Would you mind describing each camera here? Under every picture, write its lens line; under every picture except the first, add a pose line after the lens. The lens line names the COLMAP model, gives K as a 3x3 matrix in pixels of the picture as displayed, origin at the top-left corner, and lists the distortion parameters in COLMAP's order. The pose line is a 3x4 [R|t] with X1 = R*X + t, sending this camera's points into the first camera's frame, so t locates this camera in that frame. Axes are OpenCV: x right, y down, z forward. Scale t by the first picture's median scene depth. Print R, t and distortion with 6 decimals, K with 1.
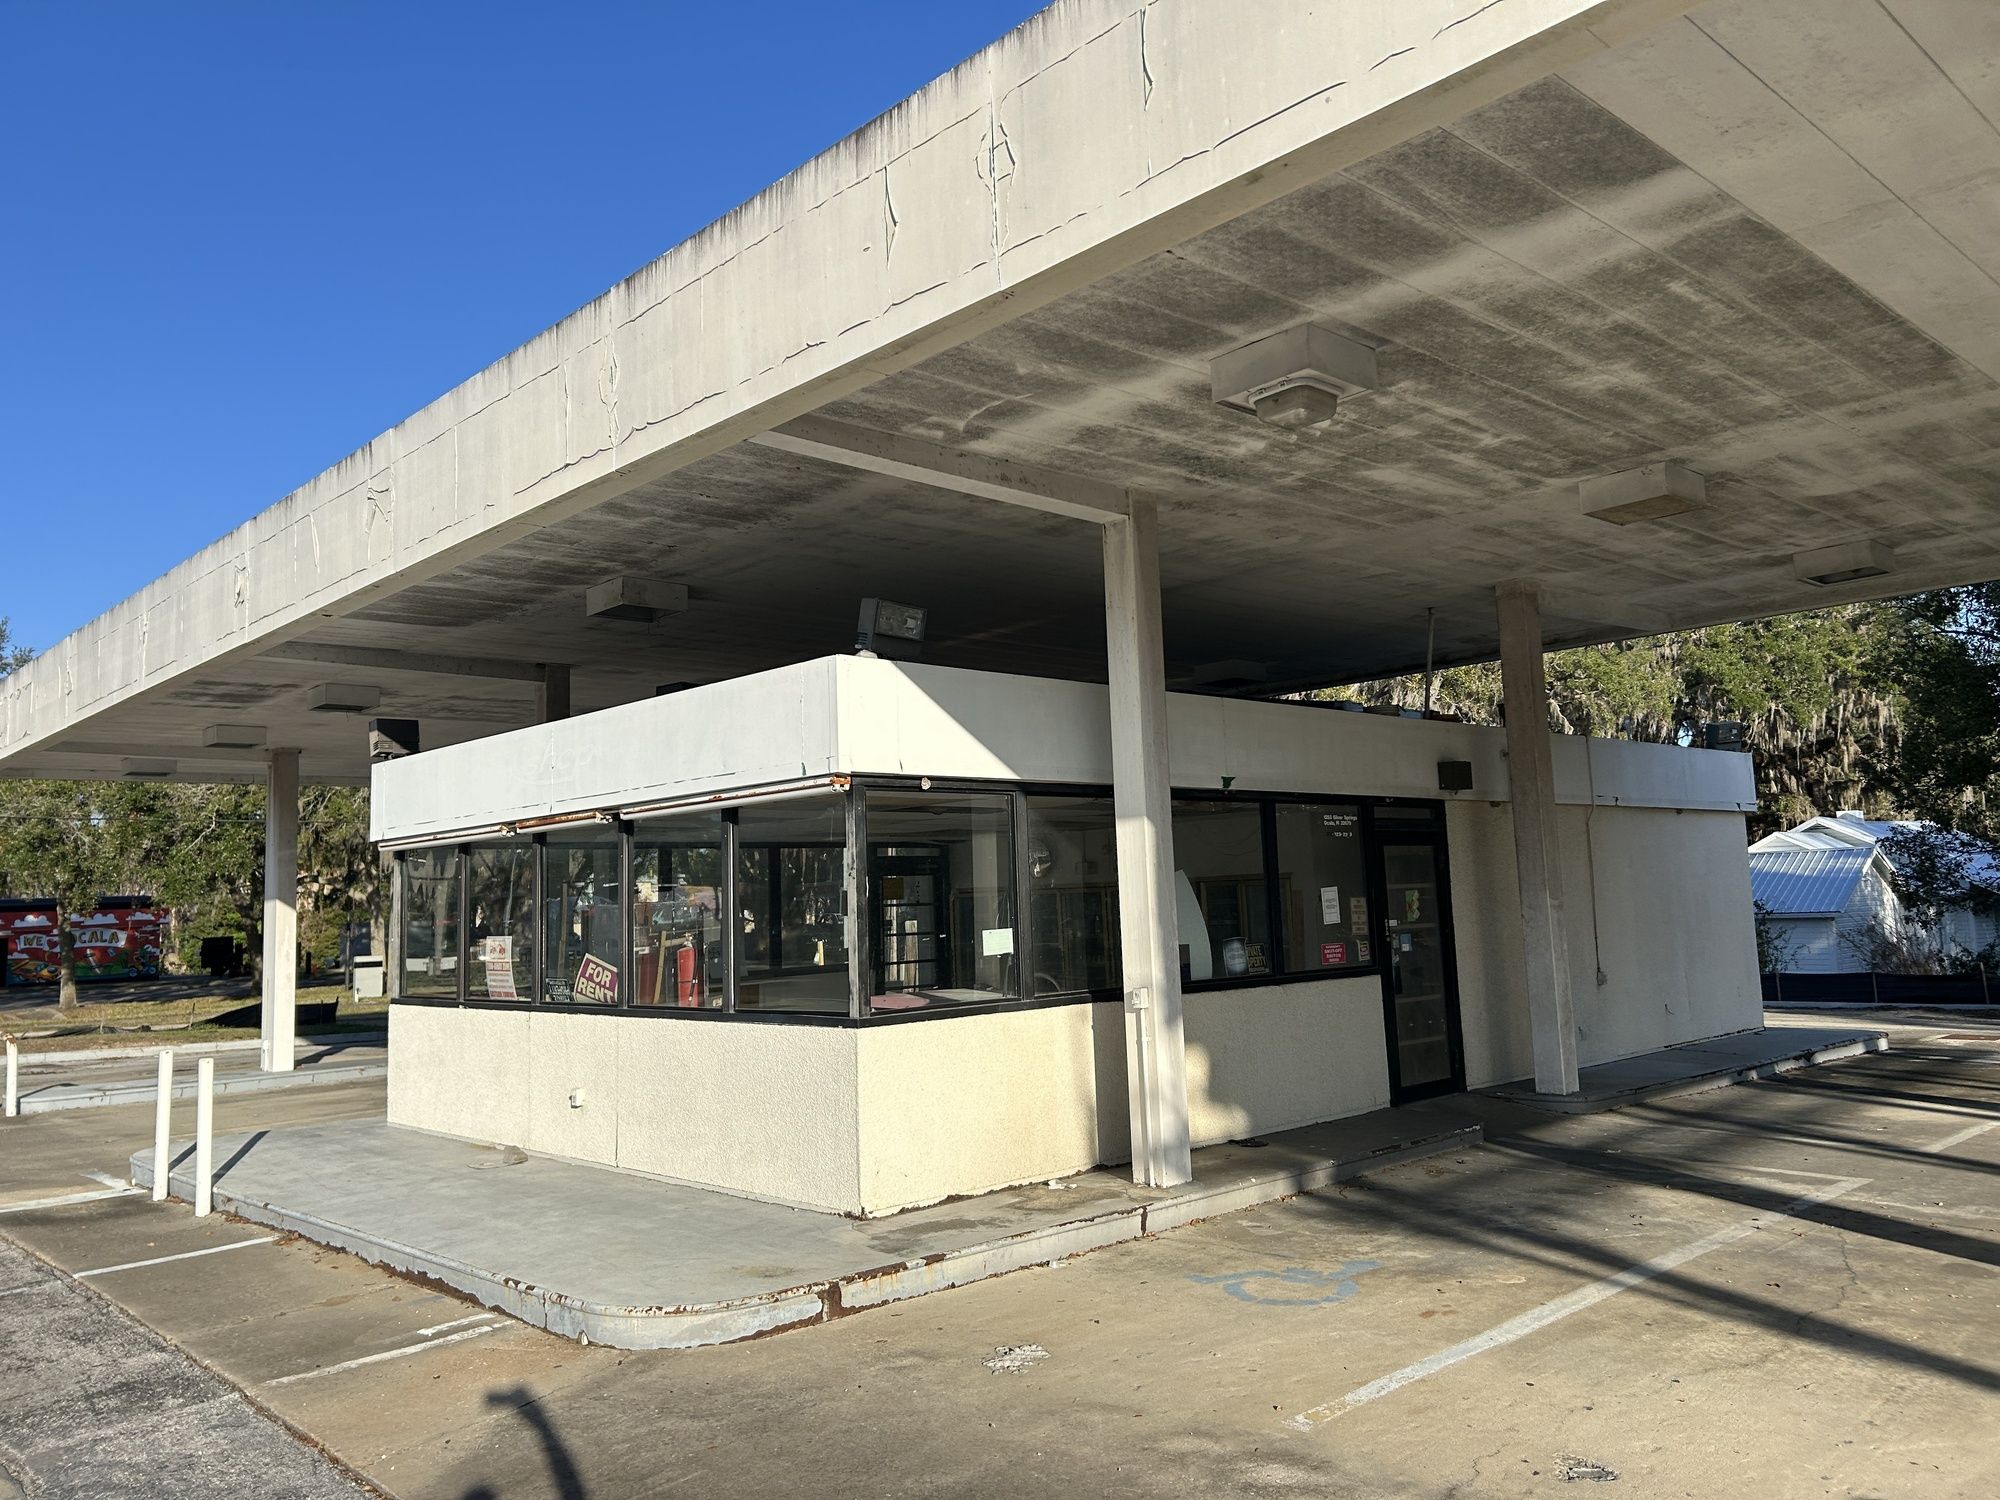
lens RADIAL K [[1485.5, 0, 1000.0], [0, 1485.5, 750.0], [0, 0, 1]] dist [0.019501, -0.001723]
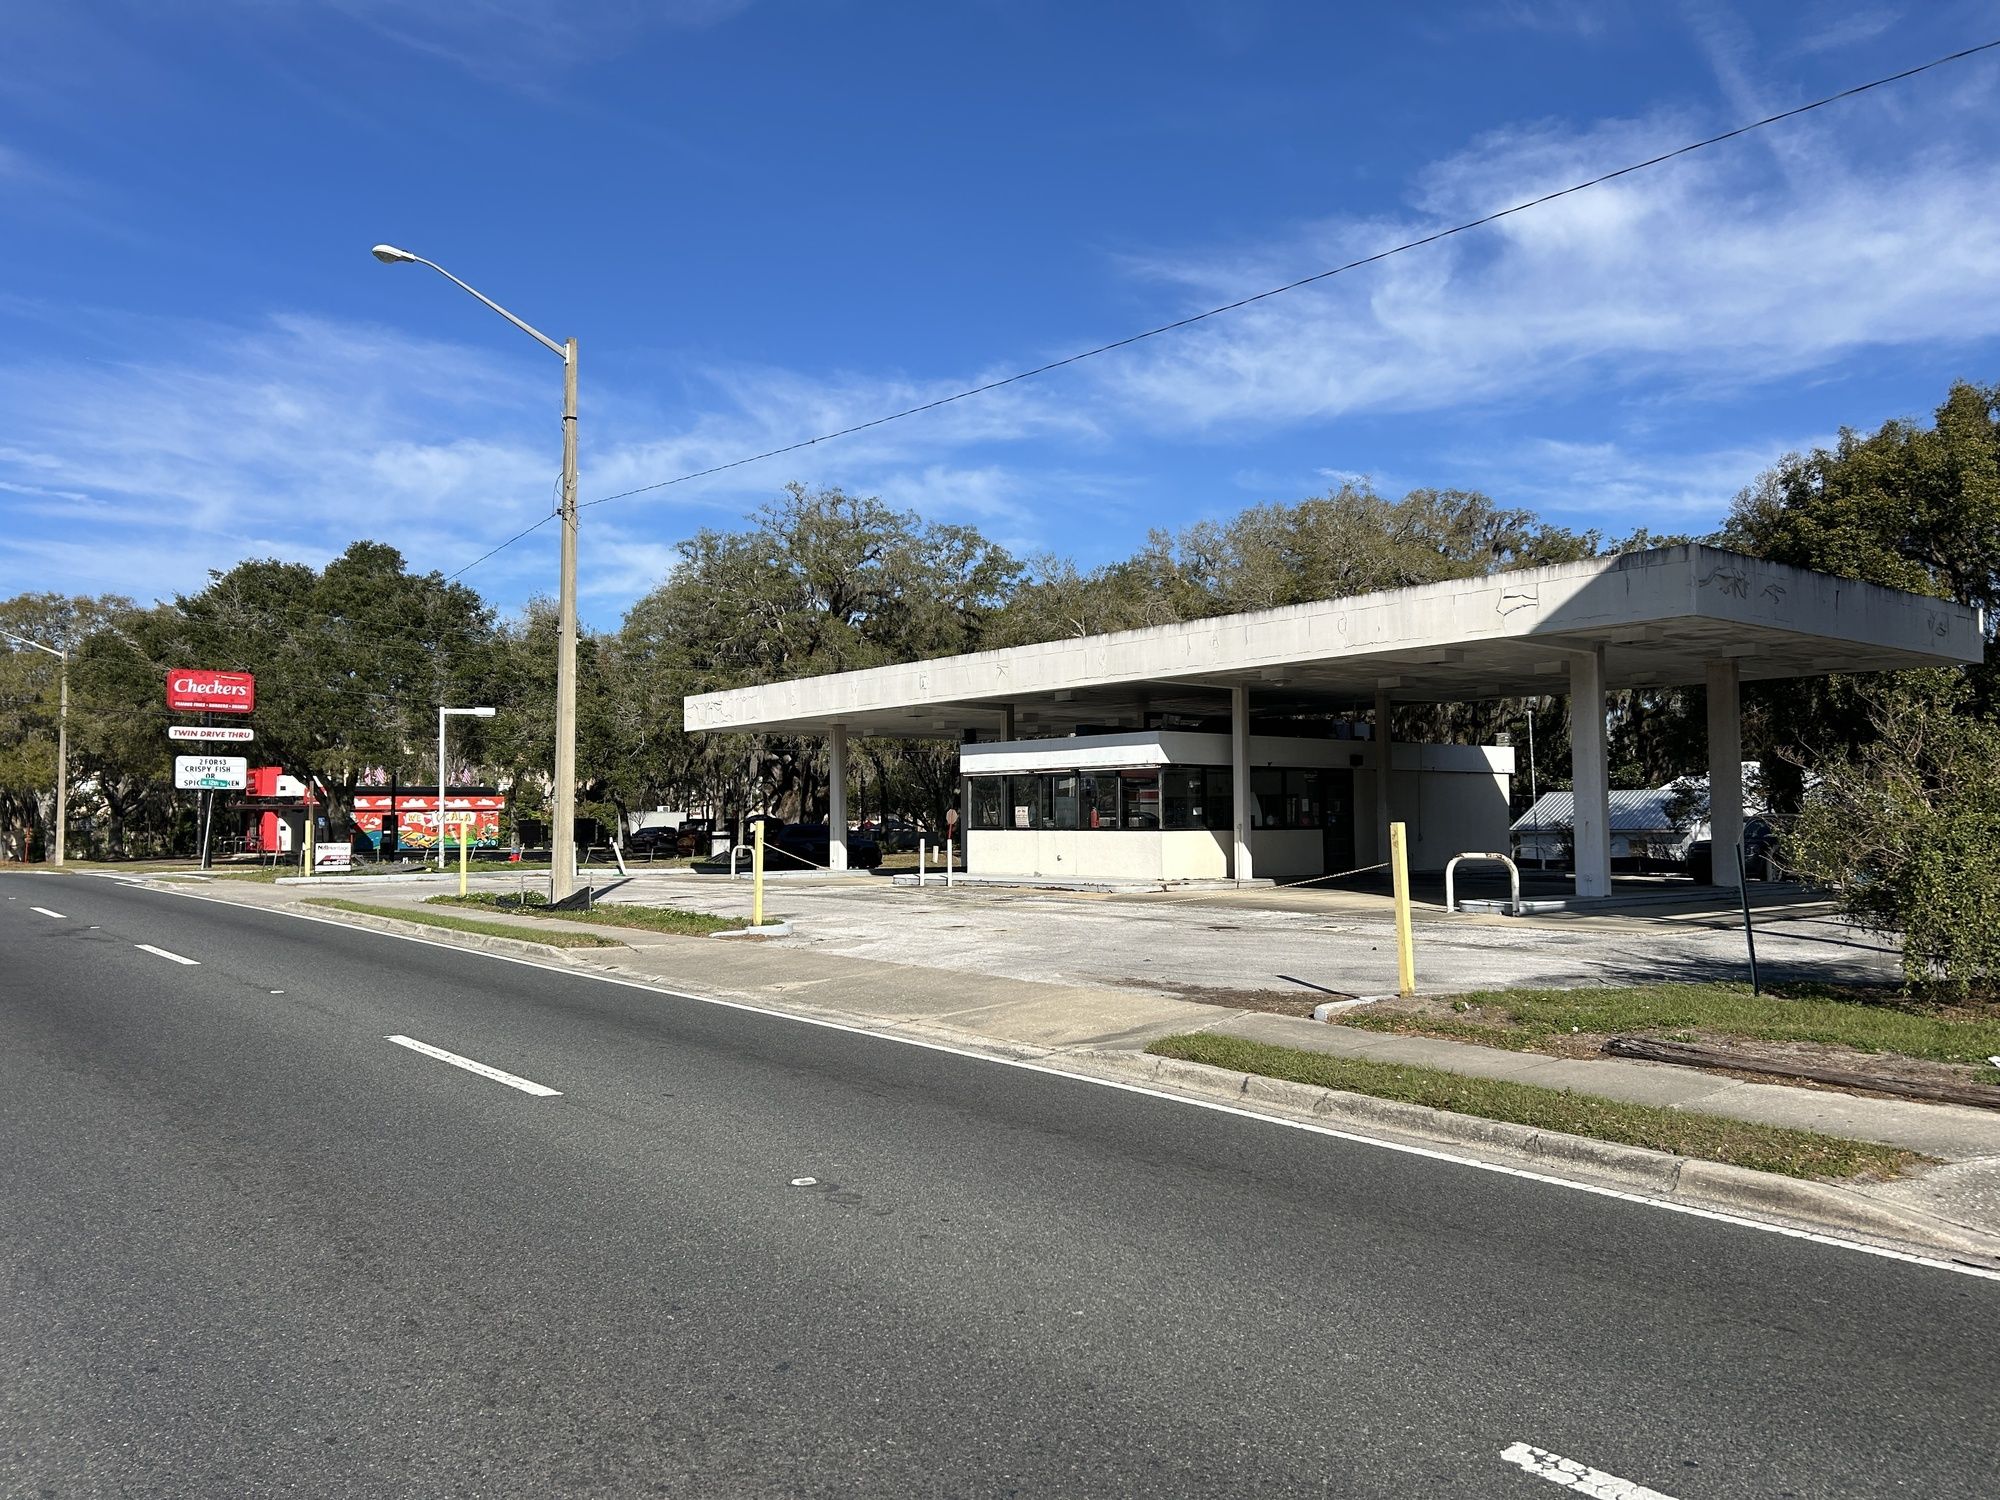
lens RADIAL K [[1475.6, 0, 1000.0], [0, 1475.6, 750.0], [0, 0, 1]] dist [0.077698, -0.001079]
pose [[0.997141, 0.024635, -0.071440, -0.177196], [-0.020381, 0.998010, 0.059675, -0.170134], [0.072768, -0.058048, 0.995658, -1.996858]]
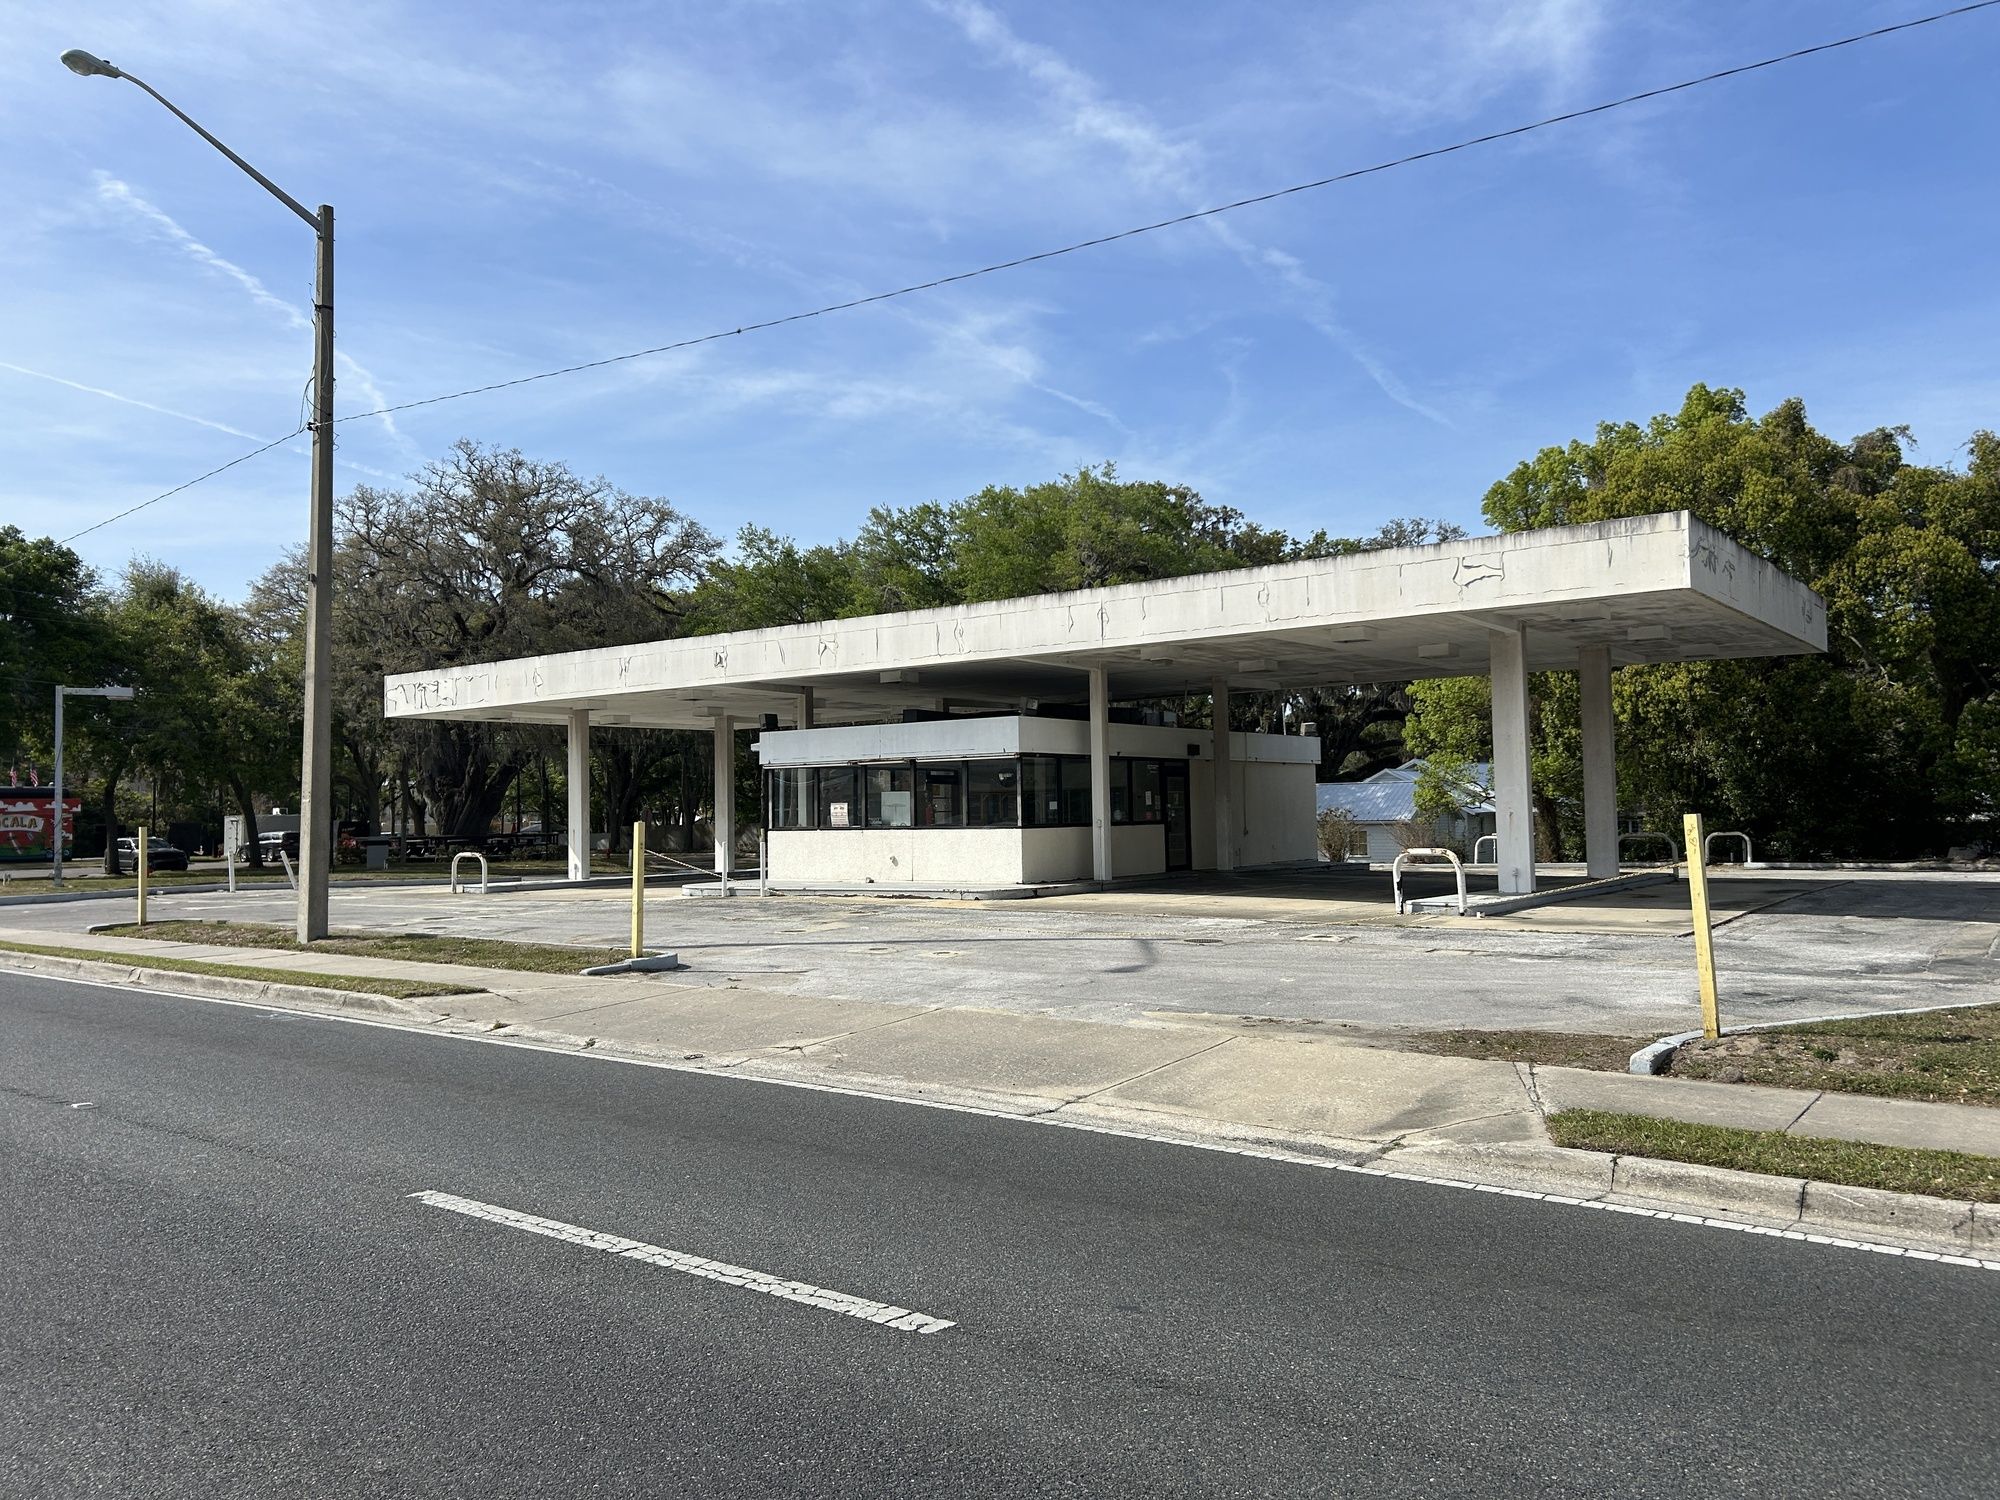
lens RADIAL K [[1485.5, 0, 1000.0], [0, 1485.5, 750.0], [0, 0, 1]] dist [0.019501, -0.001723]
pose [[0.983819, 0.025240, 0.177377, -0.537810], [-0.035574, 0.997835, 0.055321, -0.126403], [-0.175596, -0.060736, 0.982587, -1.645866]]
